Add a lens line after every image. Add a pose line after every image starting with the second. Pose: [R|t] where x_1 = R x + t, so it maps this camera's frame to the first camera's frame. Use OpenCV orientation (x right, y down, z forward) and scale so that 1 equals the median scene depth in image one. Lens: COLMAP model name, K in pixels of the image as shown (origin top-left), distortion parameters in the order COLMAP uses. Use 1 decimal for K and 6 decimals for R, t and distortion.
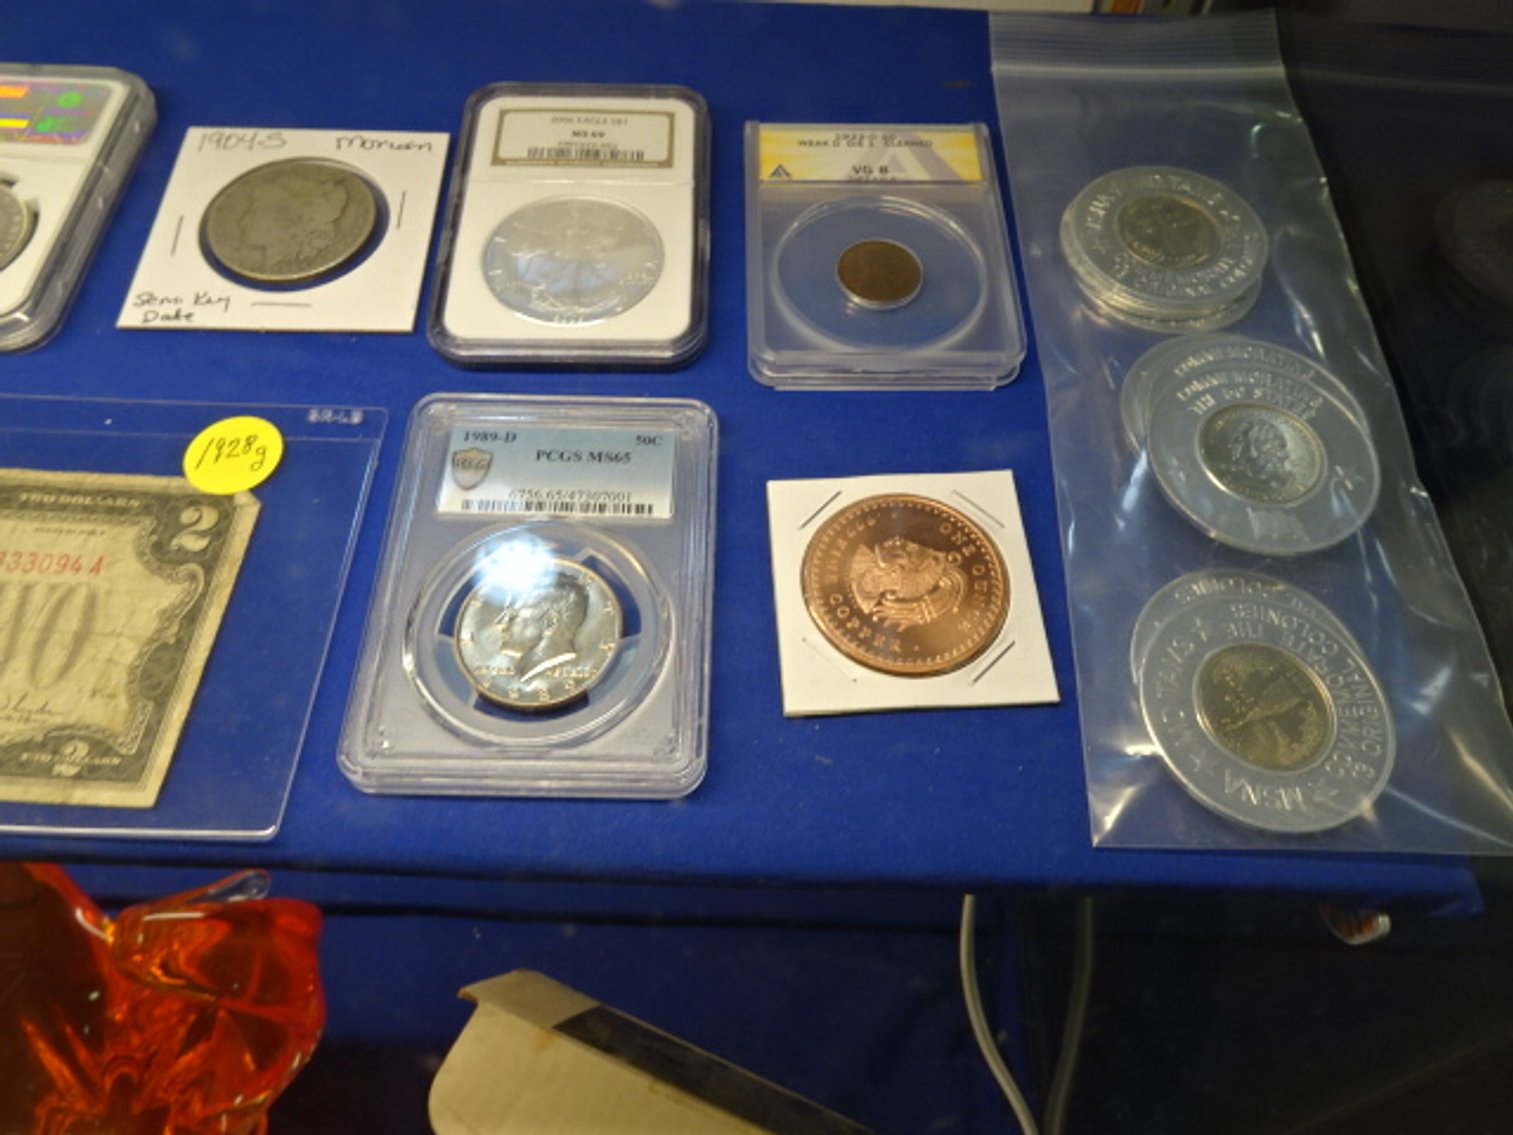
lens RADIAL K [[1087.1, 0, 756.5], [0, 1087.1, 567.5], [0, 0, 1]] dist [0.015697, -0.005747]
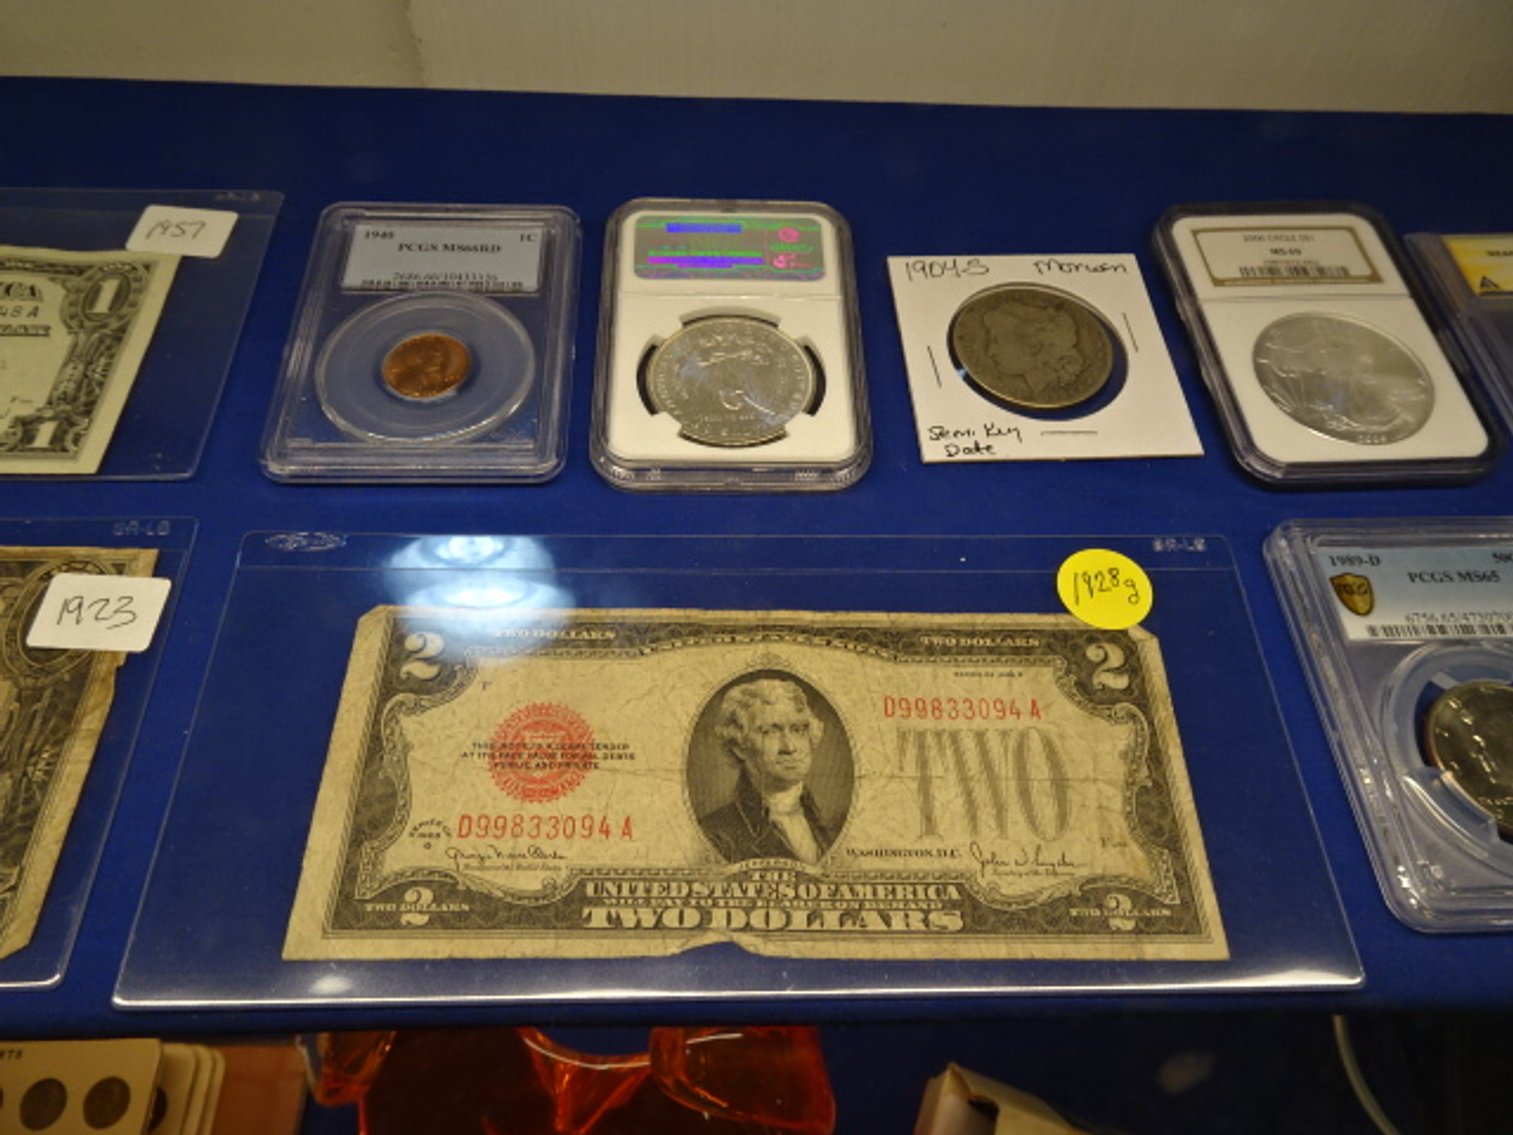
lens RADIAL K [[1087.1, 0, 756.5], [0, 1087.1, 567.5], [0, 0, 1]] dist [0.015697, -0.005747]
pose [[0.998236, -0.039349, 0.044450, -0.874328], [0.041098, 0.998388, -0.039144, -0.099916], [-0.042838, 0.040901, 0.998244, 0.009556]]
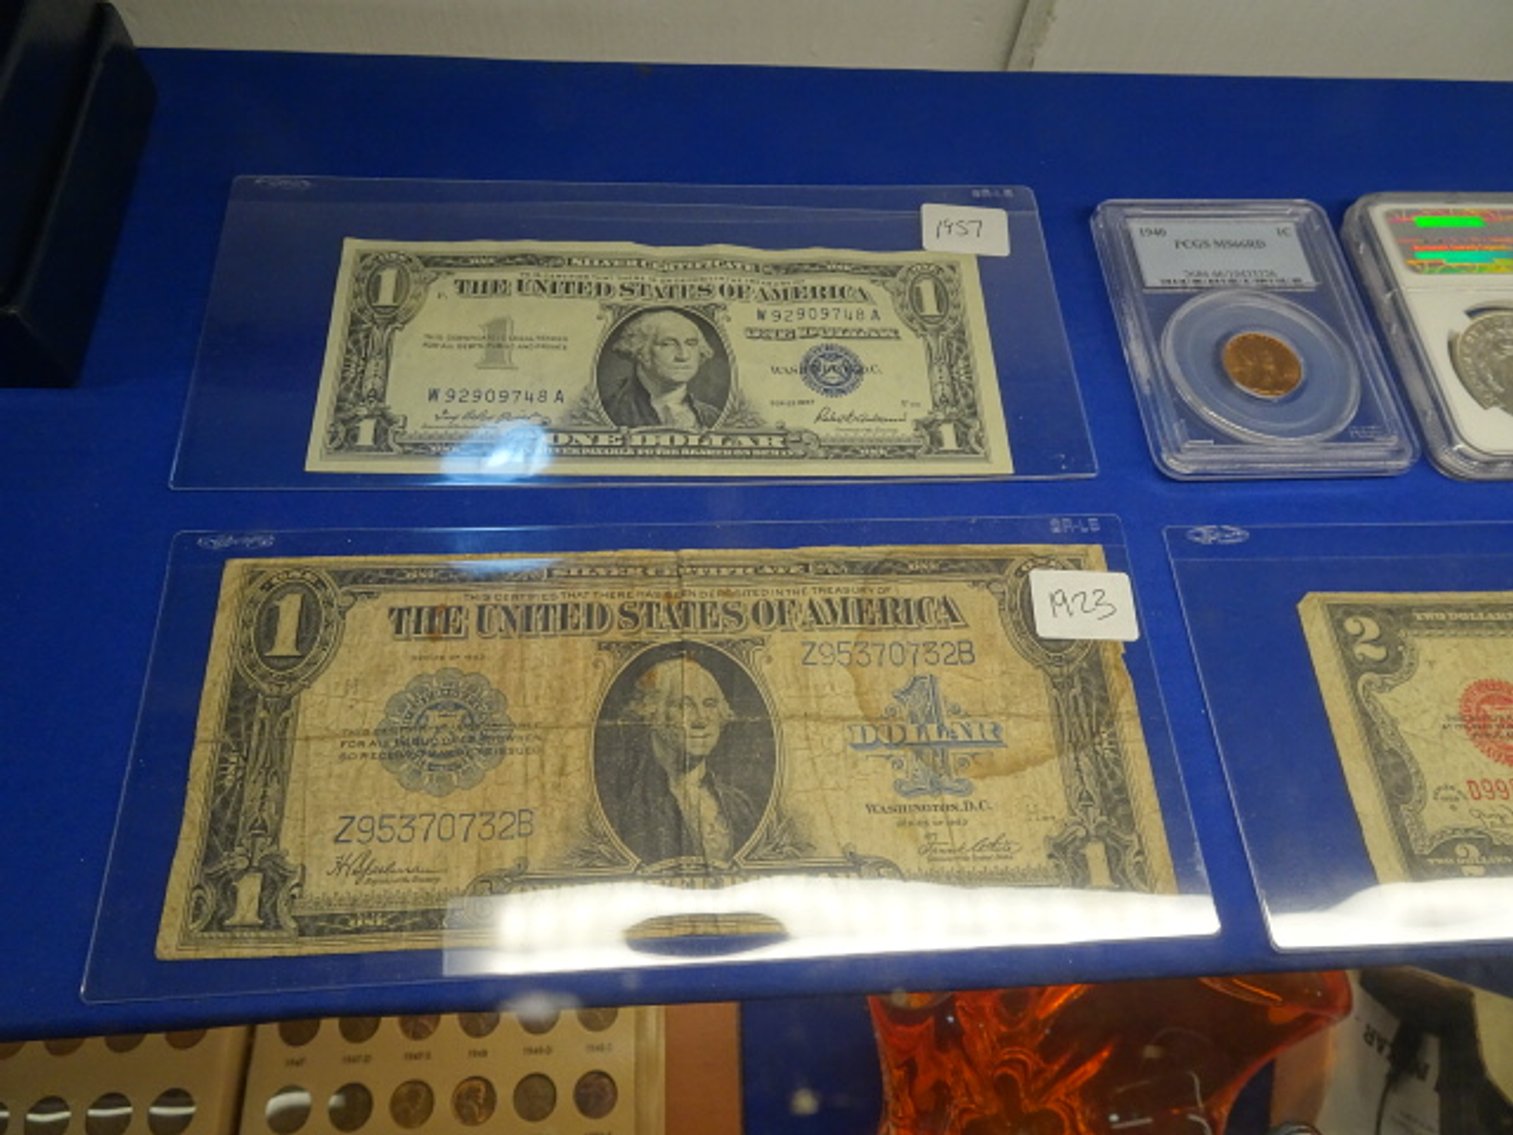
lens RADIAL K [[1076.5, 0, 756.5], [0, 1076.5, 567.5], [0, 0, 1]] dist [0.007109, 0.000885]
pose [[0.995524, -0.059944, 0.073063, -1.833288], [0.055296, 0.996413, 0.064056, -0.249036], [-0.076641, -0.059729, 0.995268, -0.039722]]
